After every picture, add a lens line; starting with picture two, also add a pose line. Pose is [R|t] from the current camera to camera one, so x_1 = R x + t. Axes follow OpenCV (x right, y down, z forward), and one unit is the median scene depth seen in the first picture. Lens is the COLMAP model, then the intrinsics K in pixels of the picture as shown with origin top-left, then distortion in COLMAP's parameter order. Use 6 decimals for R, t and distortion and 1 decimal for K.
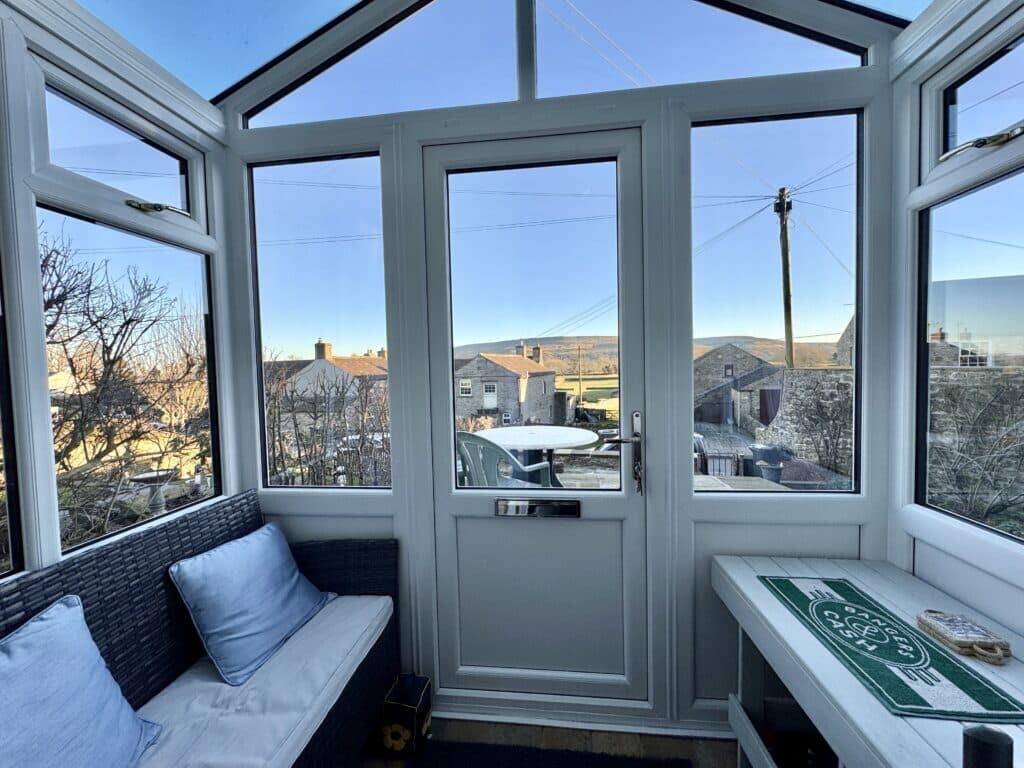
lens RADIAL K [[412.6, 0, 512.0], [0, 412.6, 384.0], [0, 0, 1]] dist [-0.000470, -0.000077]
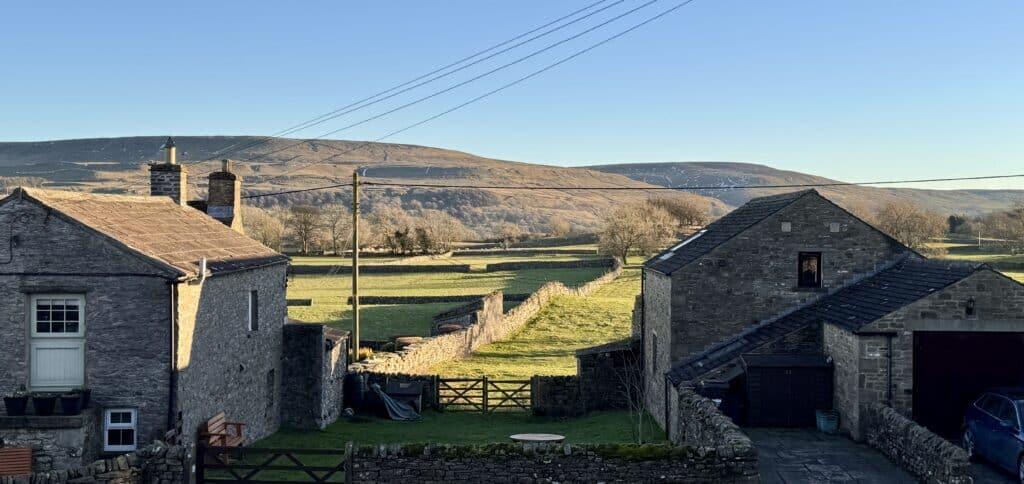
lens RADIAL K [[1207.3, 0, 532.1], [0, 1207.3, 240.9], [0, 0, 1]] dist [0.100116, -0.023875]
pose [[0.941654, 0.029503, 0.335287, -0.027799], [-0.018648, 0.999194, -0.035550, -0.014824], [-0.336065, 0.027223, 0.941445, 0.120061]]
